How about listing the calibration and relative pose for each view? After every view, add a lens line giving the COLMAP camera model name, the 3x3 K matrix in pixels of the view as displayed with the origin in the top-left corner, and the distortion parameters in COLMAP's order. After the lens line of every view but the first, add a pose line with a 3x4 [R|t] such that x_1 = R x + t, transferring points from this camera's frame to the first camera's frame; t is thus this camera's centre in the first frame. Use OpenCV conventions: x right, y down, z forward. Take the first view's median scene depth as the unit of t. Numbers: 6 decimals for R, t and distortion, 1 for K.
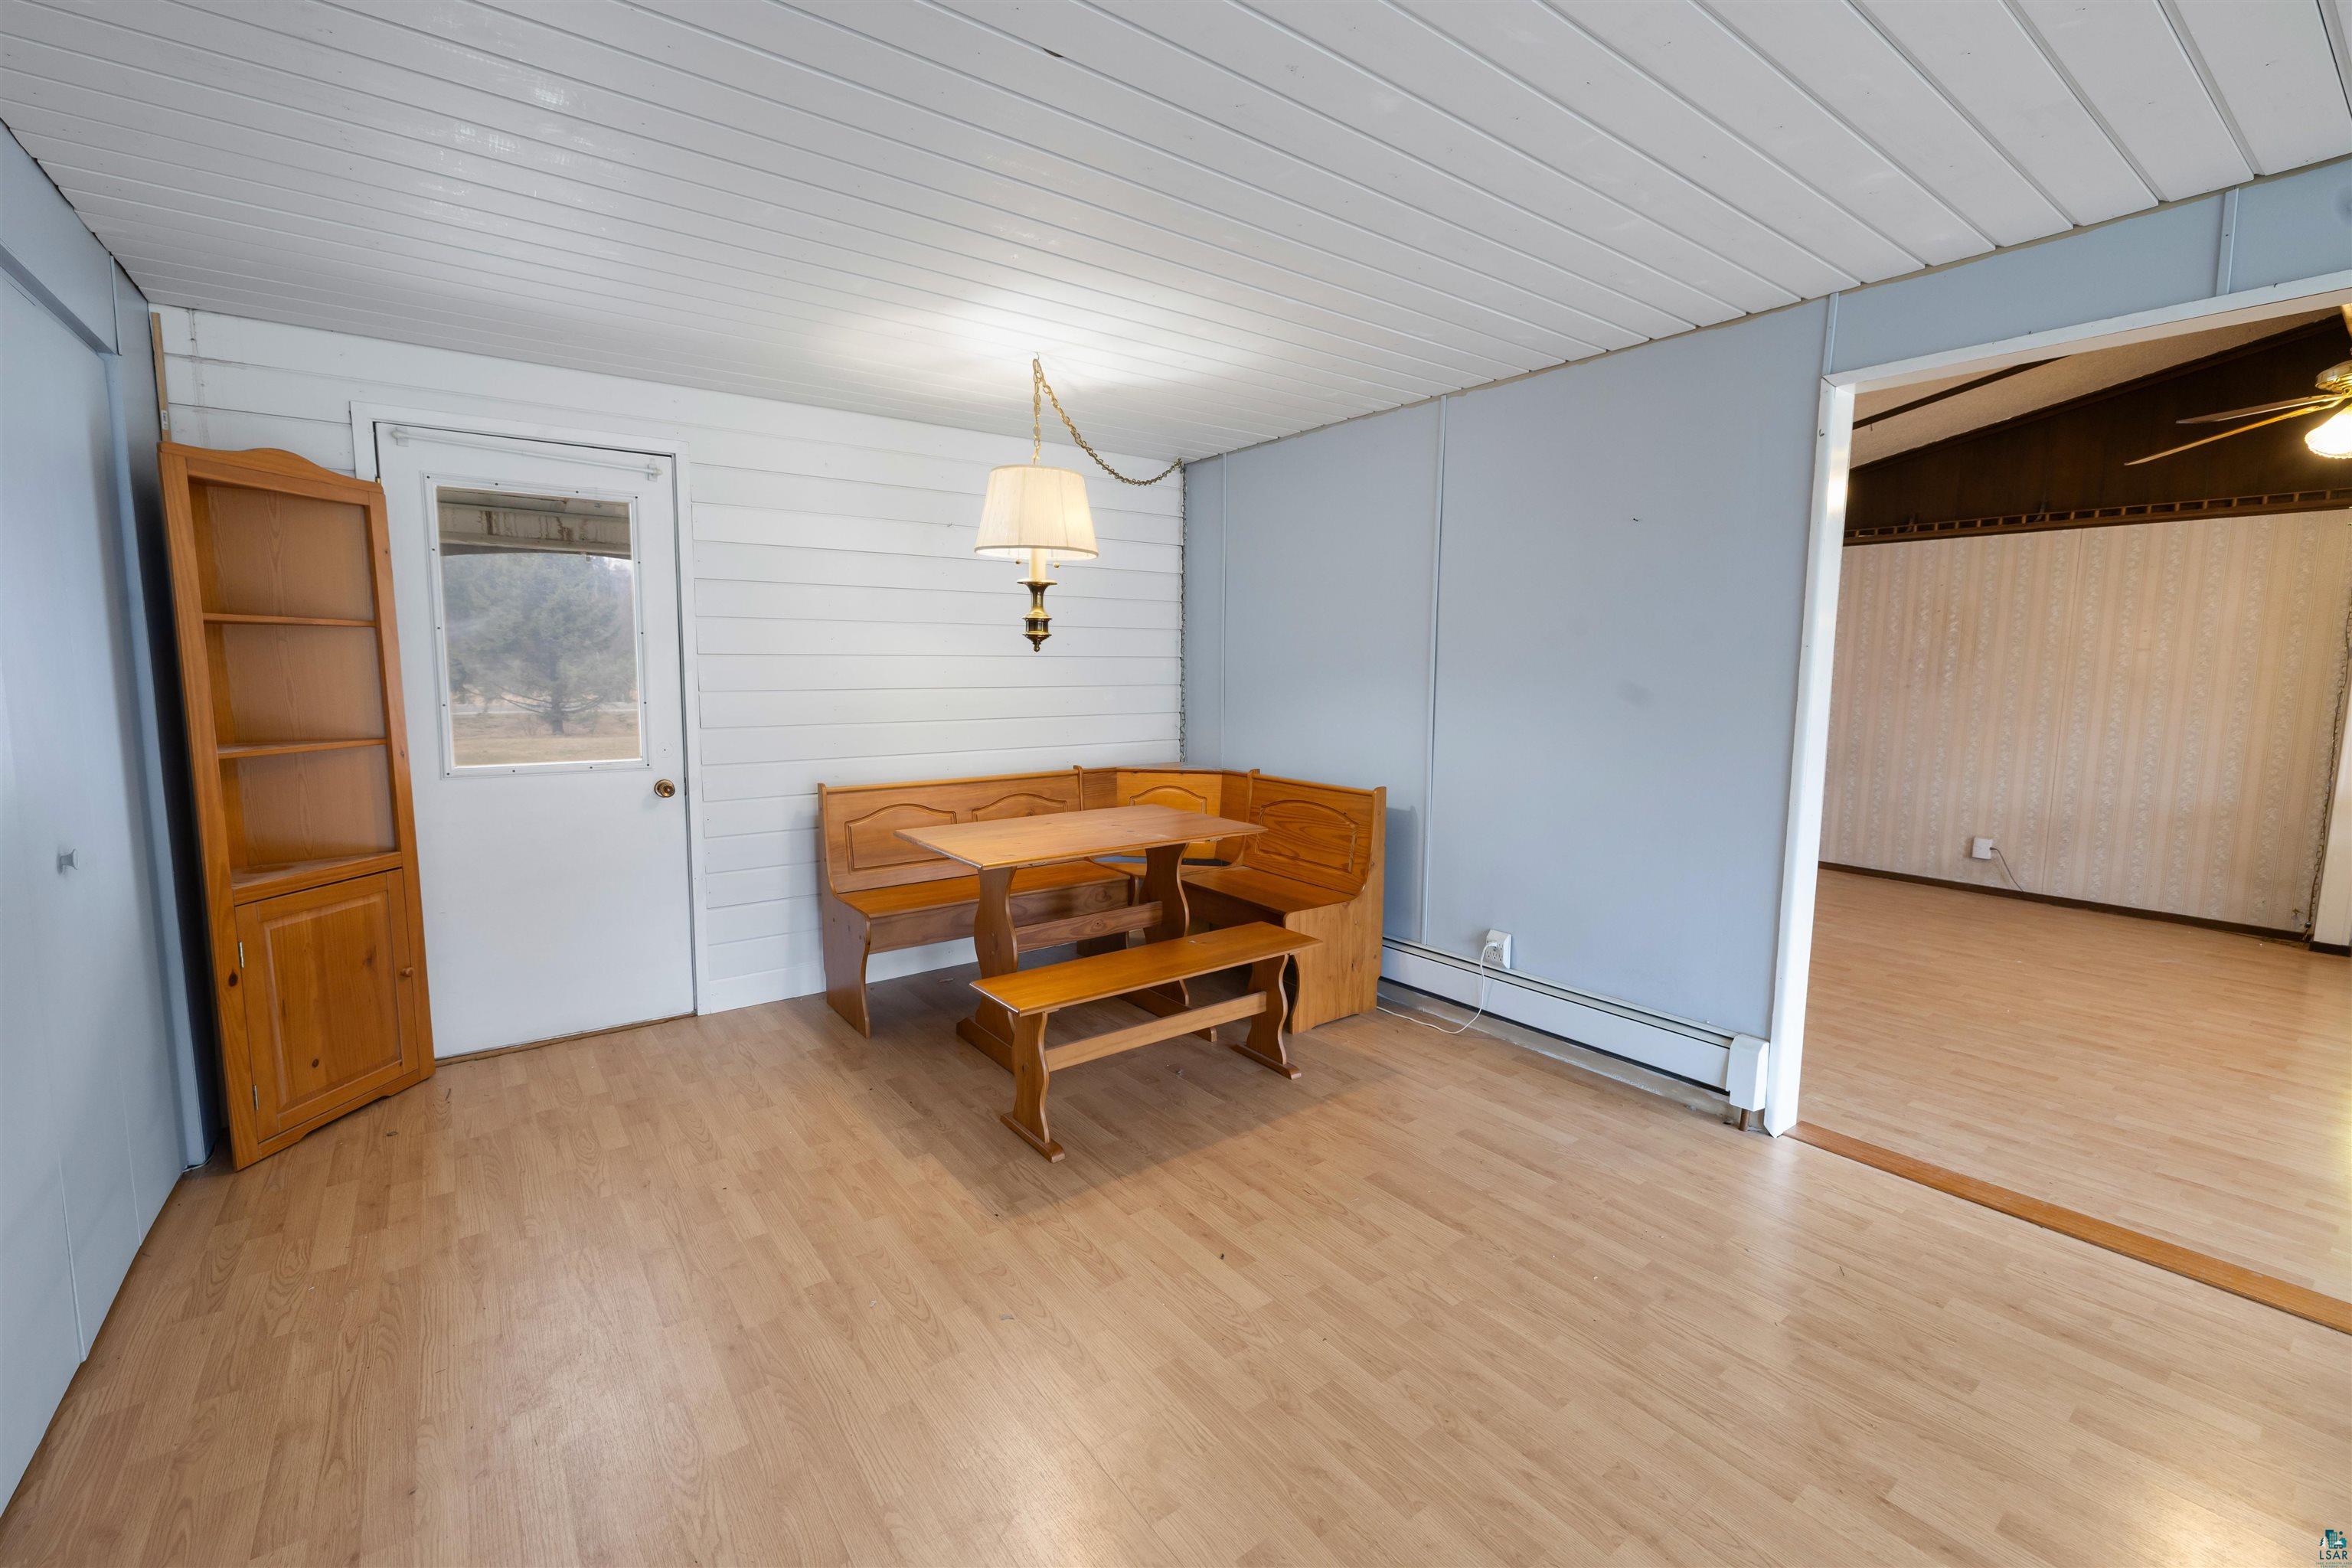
lens RADIAL K [[996.8, 0, 1178.5], [0, 996.8, 733.6], [0, 0, 1]] dist [0.000786, 0.000089]
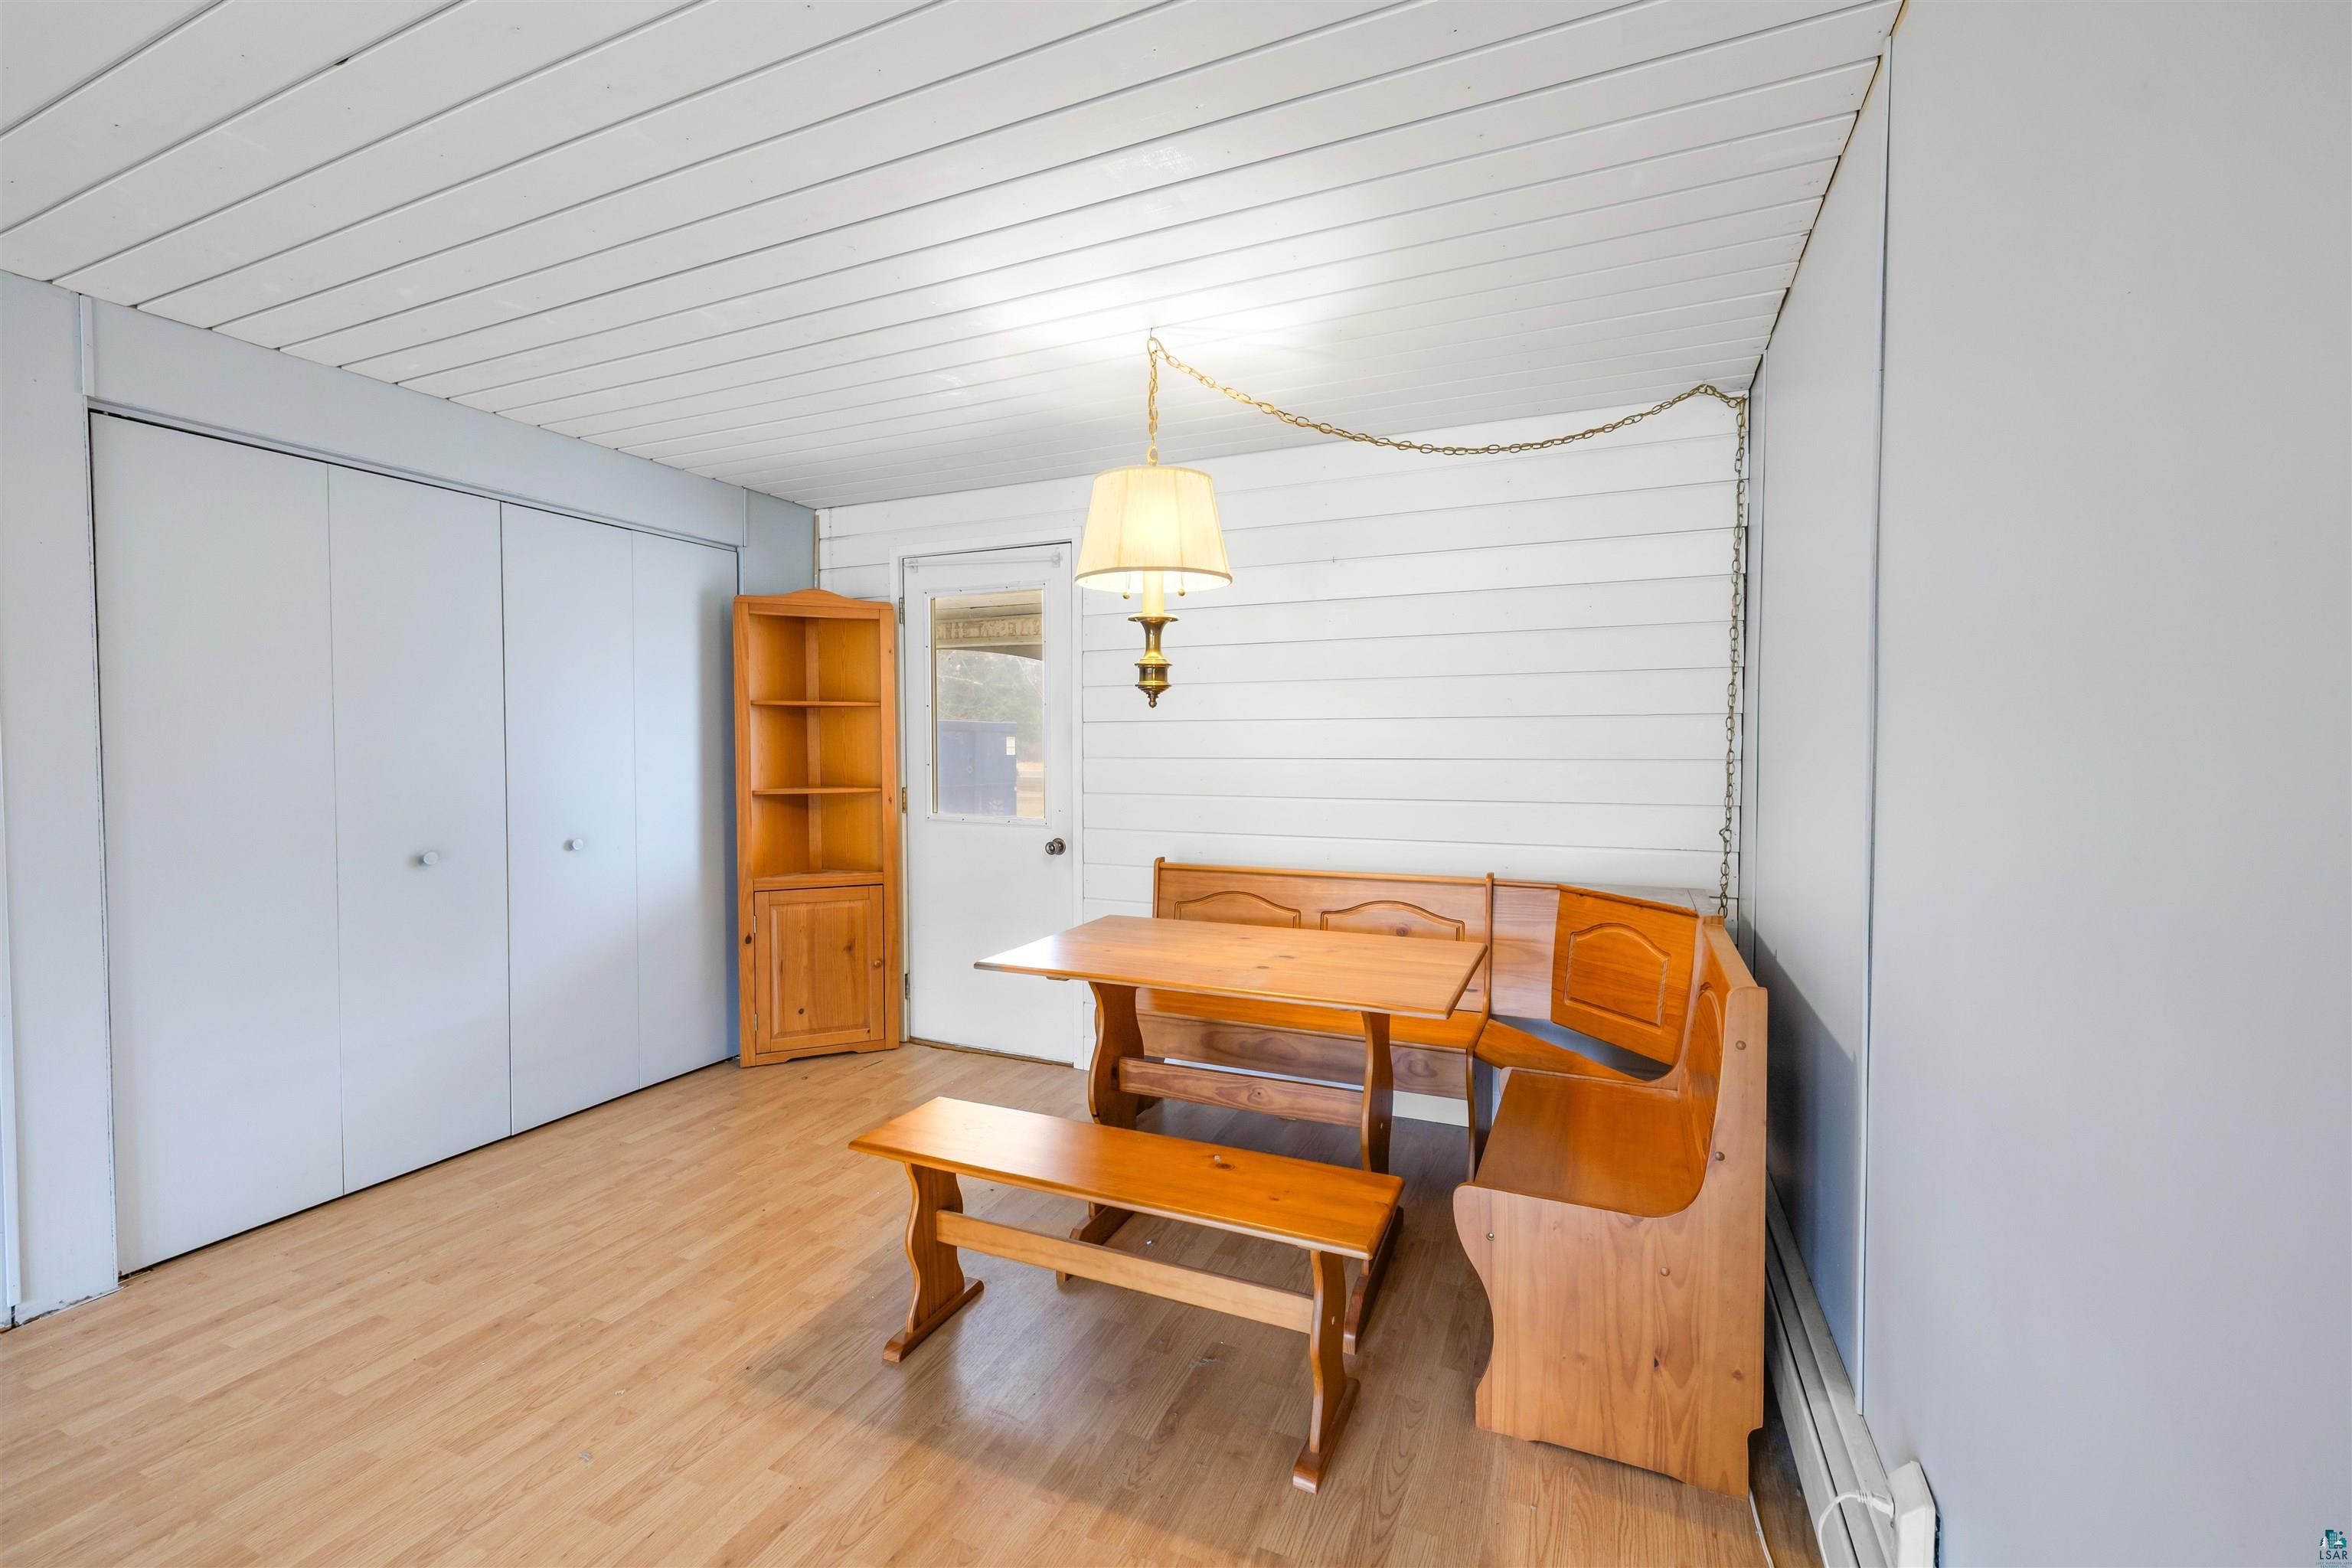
lens RADIAL K [[987.6, 0, 1172.1], [0, 987.6, 744.3], [0, 0, 1]] dist [-0.000536, 0.000008]
pose [[0.480044, -0.003484, -0.877238, 0.584100], [-0.058222, 0.997661, -0.035822, -0.029171], [0.875310, 0.068271, 0.478718, 0.703929]]
